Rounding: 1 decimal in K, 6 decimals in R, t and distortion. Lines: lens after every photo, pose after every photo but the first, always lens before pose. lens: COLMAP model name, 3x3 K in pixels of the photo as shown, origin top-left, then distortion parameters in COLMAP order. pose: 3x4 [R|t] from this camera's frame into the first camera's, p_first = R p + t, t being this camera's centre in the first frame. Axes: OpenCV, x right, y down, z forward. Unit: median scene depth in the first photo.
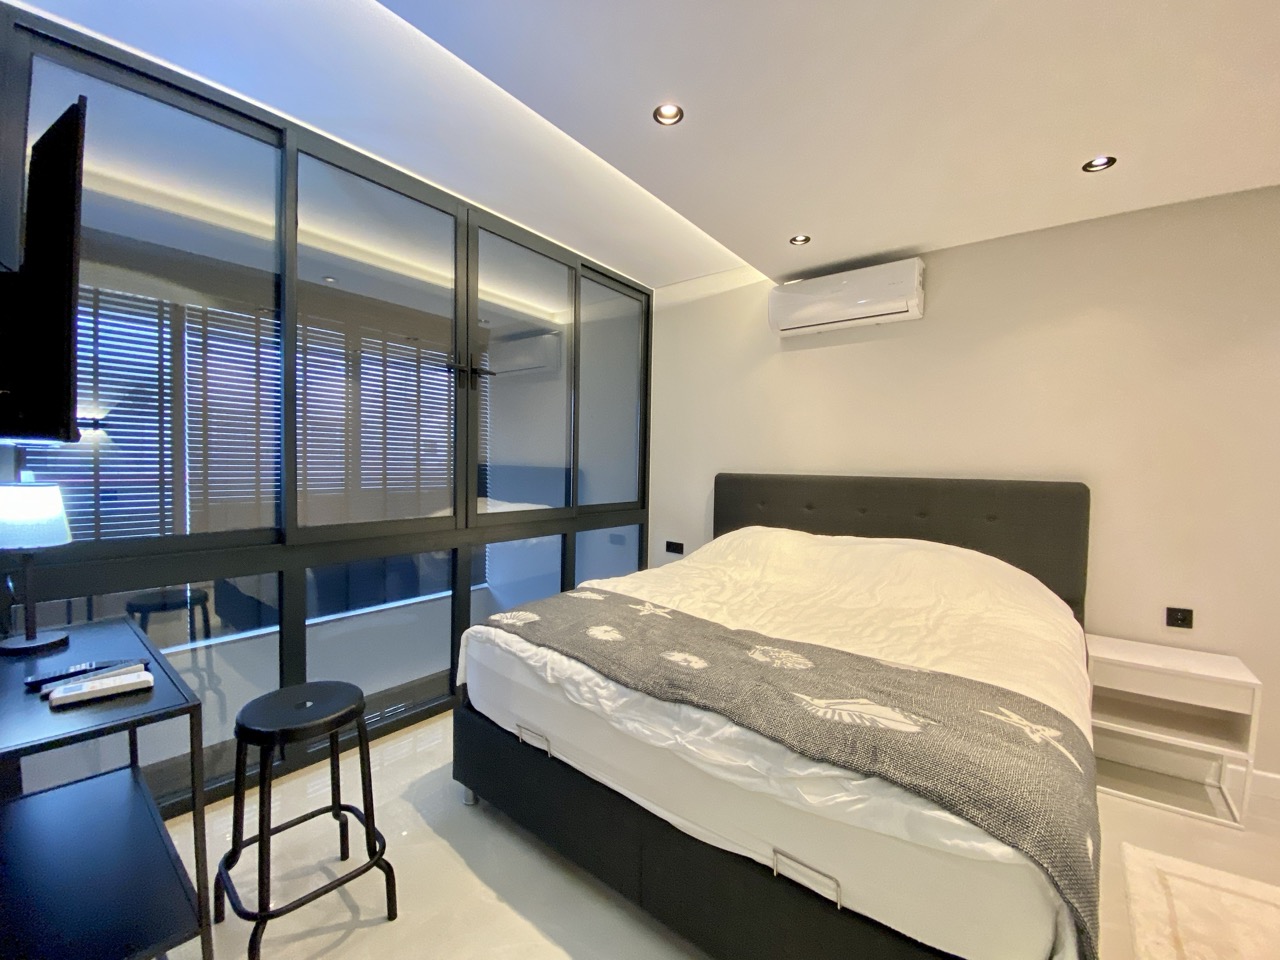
lens RADIAL K [[515.9, 0, 646.7], [0, 515.9, 480.8], [0, 0, 1]] dist [0.000533, -0.013314]
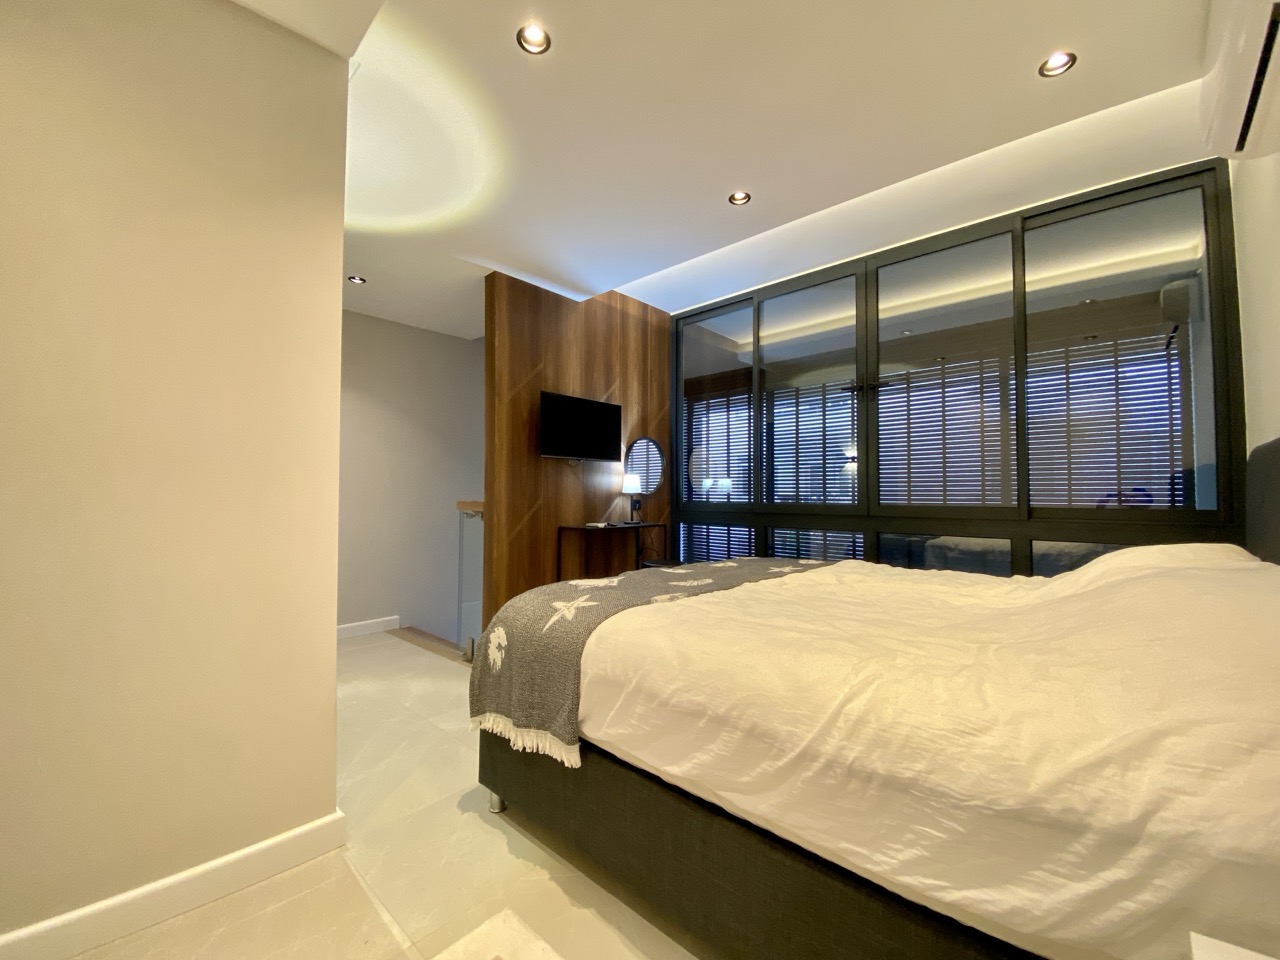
lens RADIAL K [[515.9, 0, 646.7], [0, 515.9, 480.8], [0, 0, 1]] dist [0.000533, -0.013314]
pose [[-0.059435, -0.056899, -0.996609, 1.386070], [-0.036513, 0.997830, -0.054791, 0.152542], [0.997564, 0.033133, -0.061383, 0.847591]]
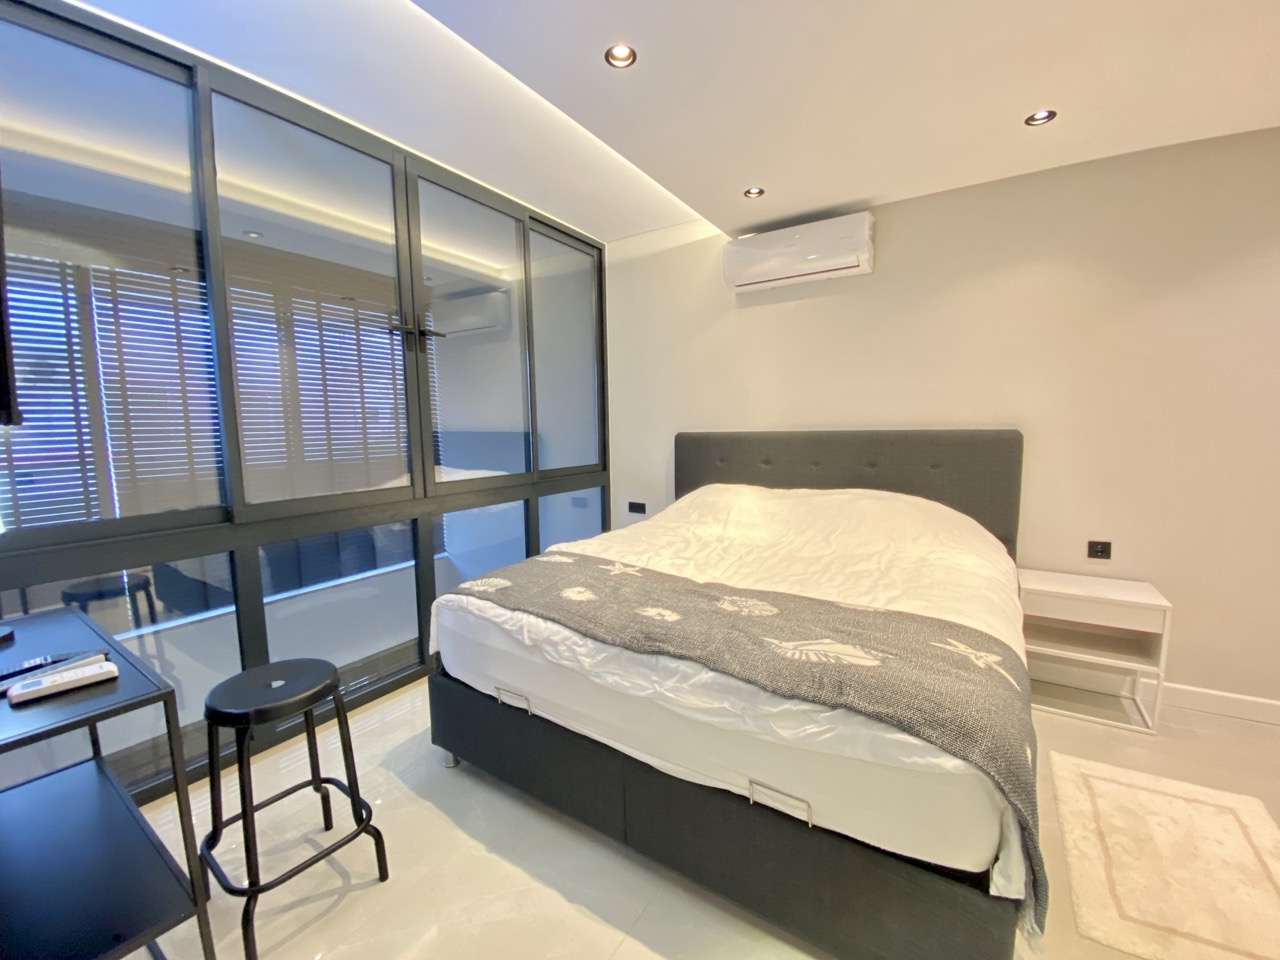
lens RADIAL K [[515.9, 0, 646.7], [0, 515.9, 480.8], [0, 0, 1]] dist [0.000533, -0.013314]
pose [[0.995413, -0.041565, 0.086176, -0.023773], [0.034799, 0.996301, 0.078574, -0.001955], [-0.089123, -0.075214, 0.993177, -0.006202]]
